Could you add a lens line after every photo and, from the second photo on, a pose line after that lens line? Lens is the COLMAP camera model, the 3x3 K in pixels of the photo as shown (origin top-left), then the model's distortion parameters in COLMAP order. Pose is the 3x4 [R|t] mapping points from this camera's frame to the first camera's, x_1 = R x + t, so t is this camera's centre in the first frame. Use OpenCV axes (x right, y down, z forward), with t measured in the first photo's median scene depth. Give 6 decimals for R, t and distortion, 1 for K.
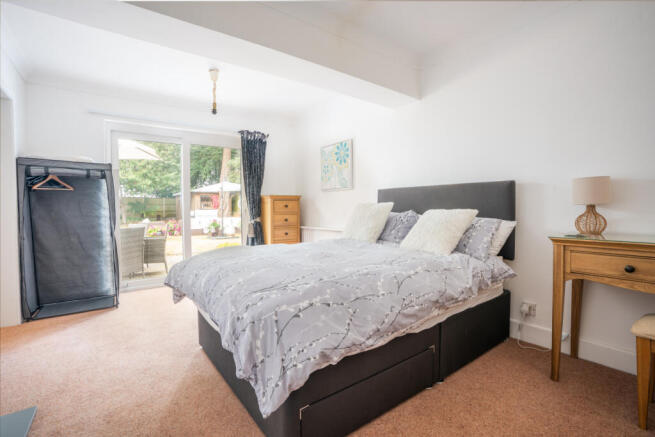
lens RADIAL K [[302.5, 0, 323.3], [0, 302.5, 217.1], [0, 0, 1]] dist [-0.067537, 0.022894]
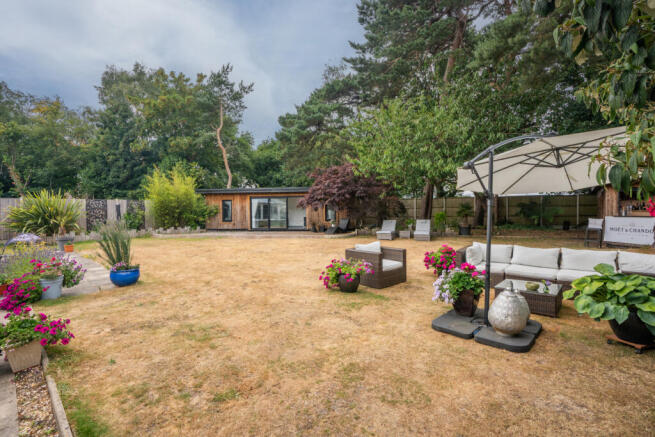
lens RADIAL K [[302.5, 0, 323.3], [0, 302.5, 217.1], [0, 0, 1]] dist [-0.067537, 0.022894]
pose [[0.204126, 0.026274, -0.978592, -0.044600], [-0.018981, 0.999558, 0.022878, -0.026763], [0.978761, 0.013905, 0.204535, 0.432364]]
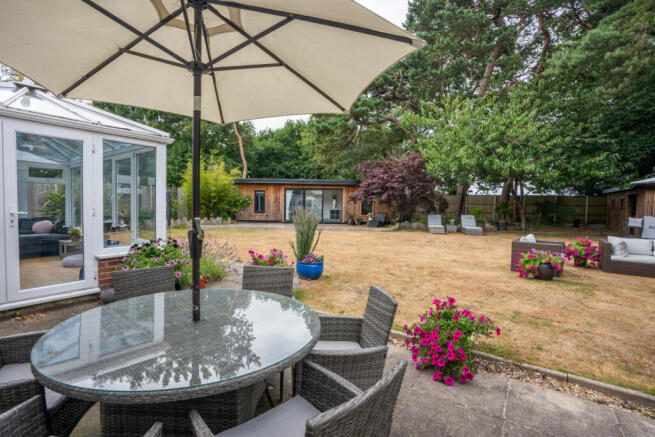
lens RADIAL K [[302.5, 0, 323.3], [0, 302.5, 217.1], [0, 0, 1]] dist [-0.067537, 0.022894]
pose [[0.316332, 0.052128, -0.947215, -0.098321], [-0.044883, 0.998193, 0.039944, -0.018121], [0.947586, 0.029878, 0.318100, 0.236110]]
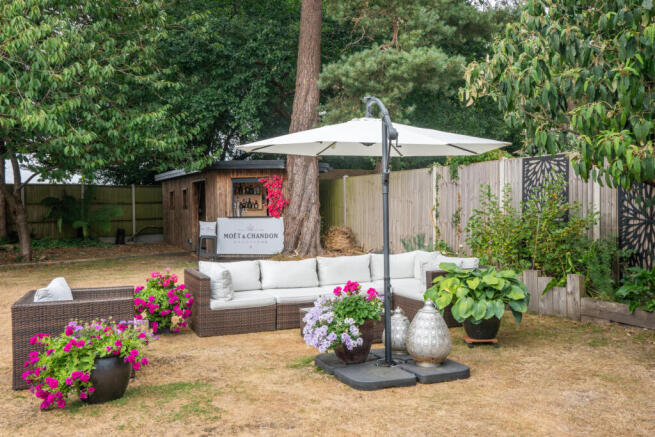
lens RADIAL K [[624.2, 0, 326.8], [0, 624.2, 207.2], [0, 0, 1]] dist [0.008631, 0.190983]
pose [[0.981286, -0.007258, -0.192421, -0.163889], [0.002561, 0.999693, -0.024645, -0.019870], [0.192540, 0.023691, 0.981003, 0.309493]]
